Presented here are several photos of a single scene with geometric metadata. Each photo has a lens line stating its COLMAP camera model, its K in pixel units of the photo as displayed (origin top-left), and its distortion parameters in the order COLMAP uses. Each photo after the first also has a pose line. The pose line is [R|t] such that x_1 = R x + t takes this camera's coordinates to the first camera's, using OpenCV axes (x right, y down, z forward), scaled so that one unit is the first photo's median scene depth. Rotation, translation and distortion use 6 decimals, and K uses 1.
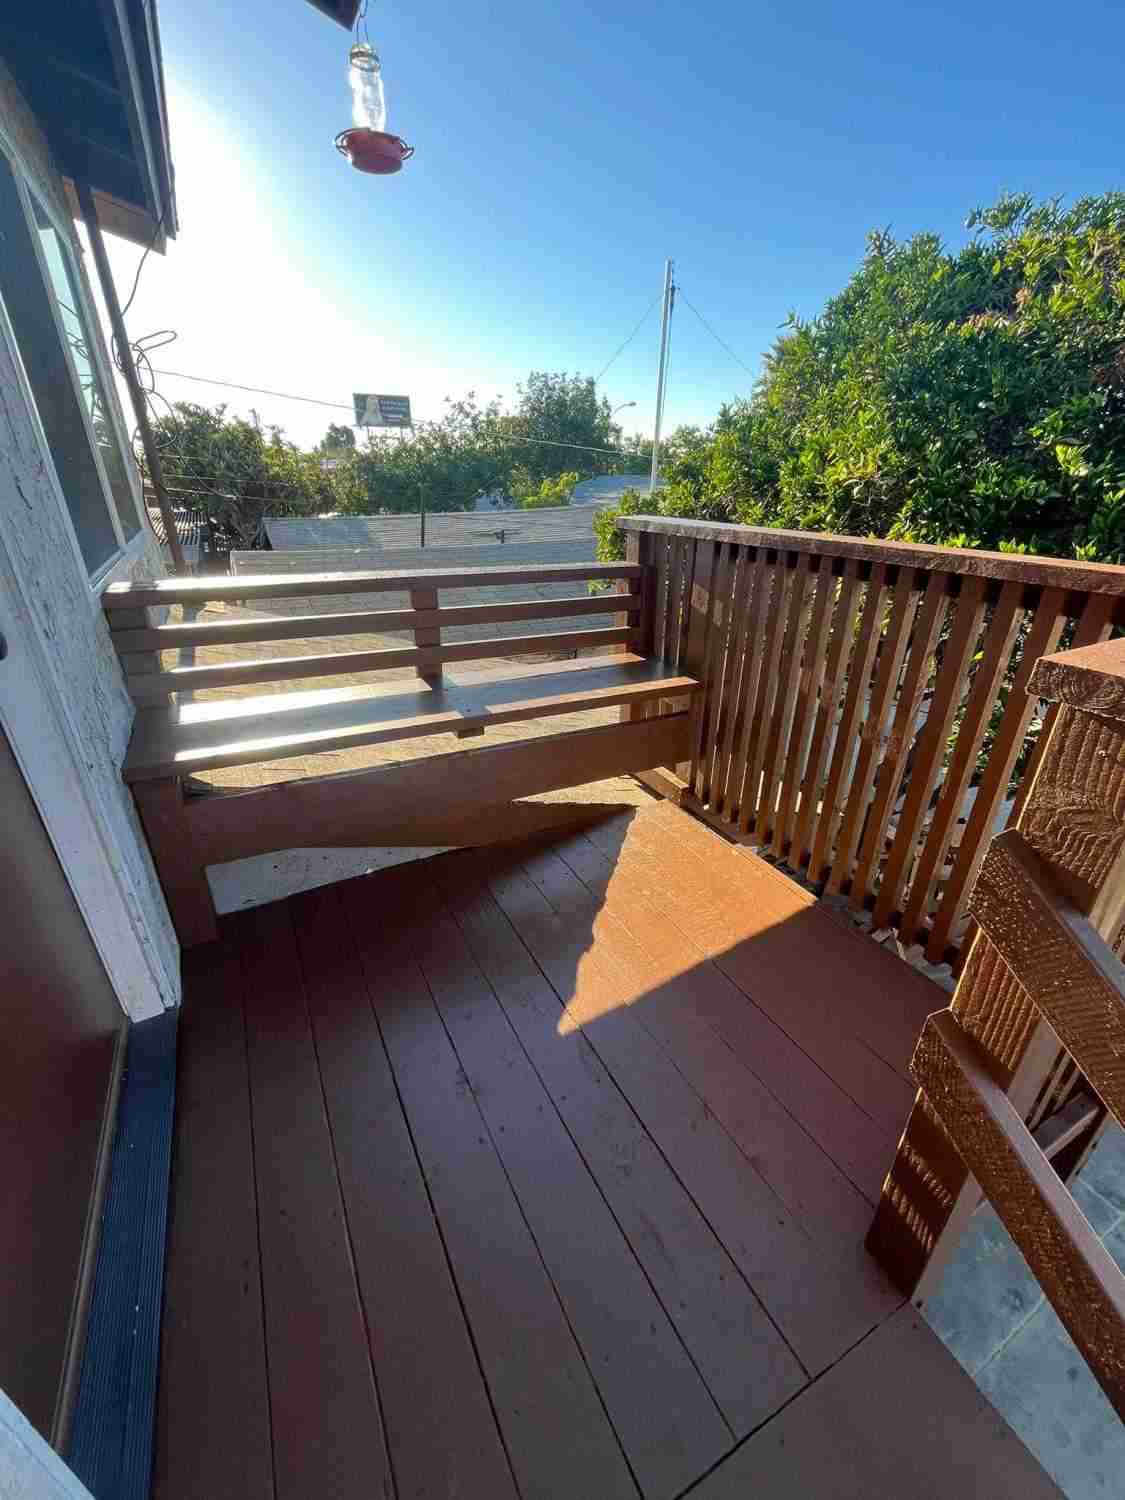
lens RADIAL K [[607.9, 0, 563.1], [0, 607.9, 751.0], [0, 0, 1]] dist [-0.001398, -0.000941]
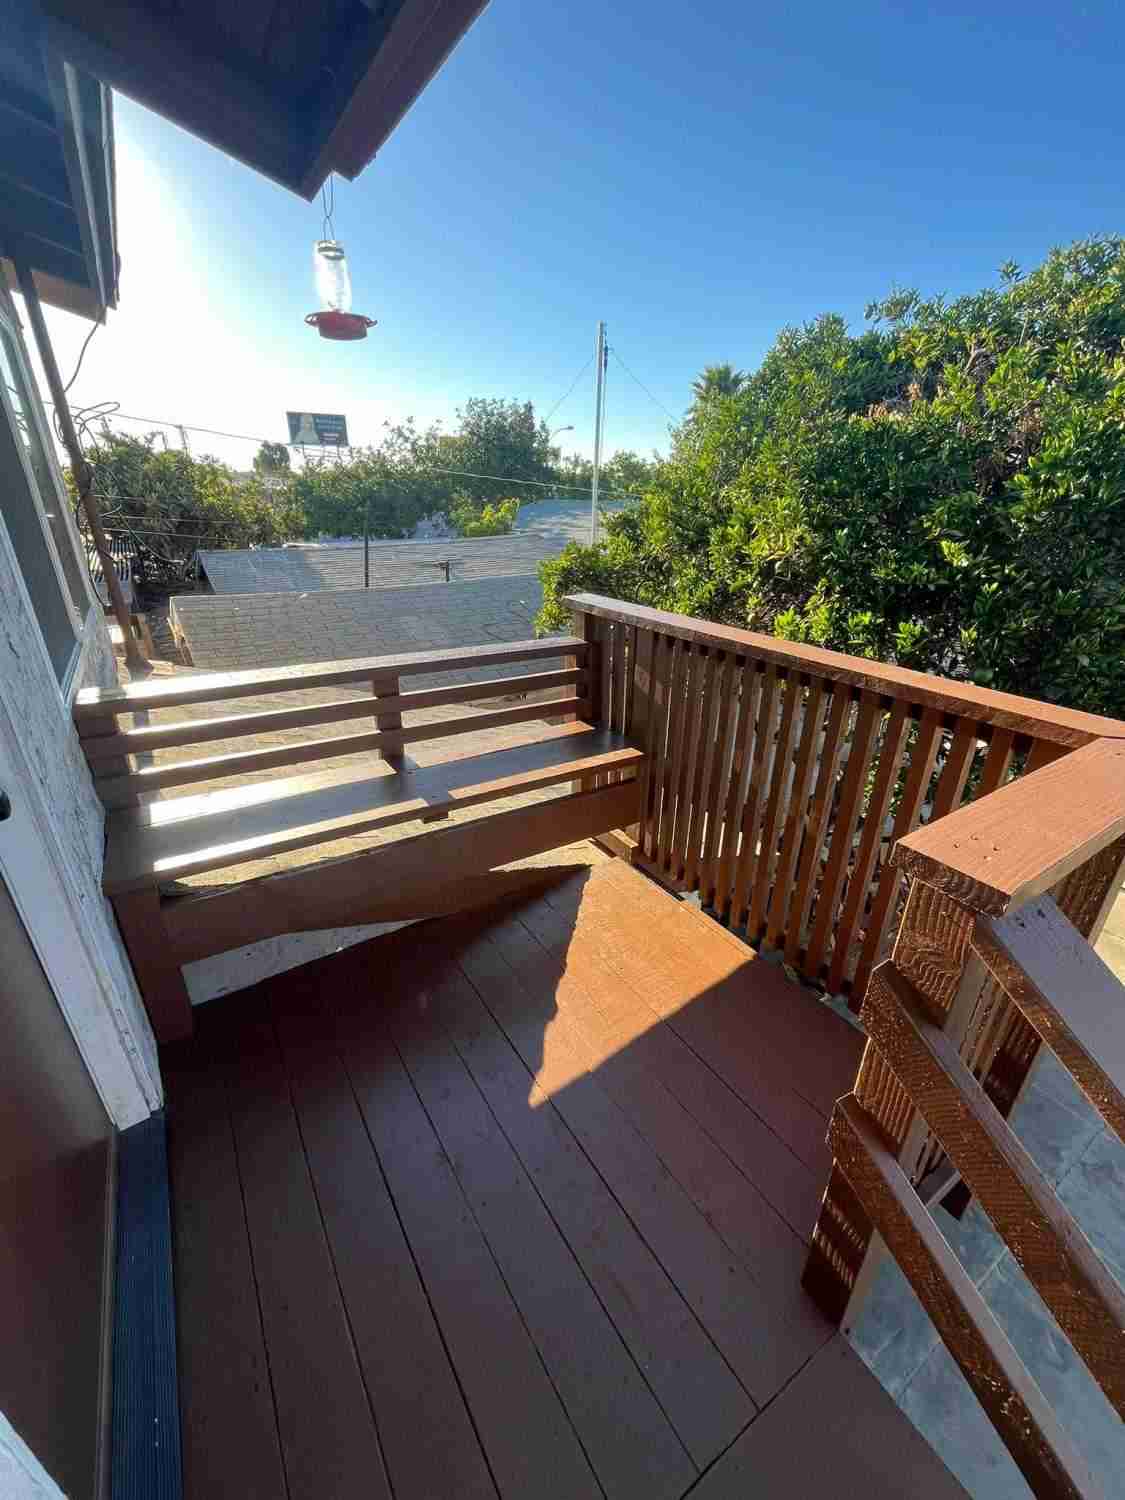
lens RADIAL K [[607.9, 0, 564.7], [0, 607.9, 750.0], [0, 0, 1]] dist [-0.001398, -0.000941]
pose [[0.995709, -0.031671, 0.086952, -0.013392], [0.033760, 0.999173, -0.022654, -0.102954], [-0.086162, 0.025492, 0.995955, -0.077355]]
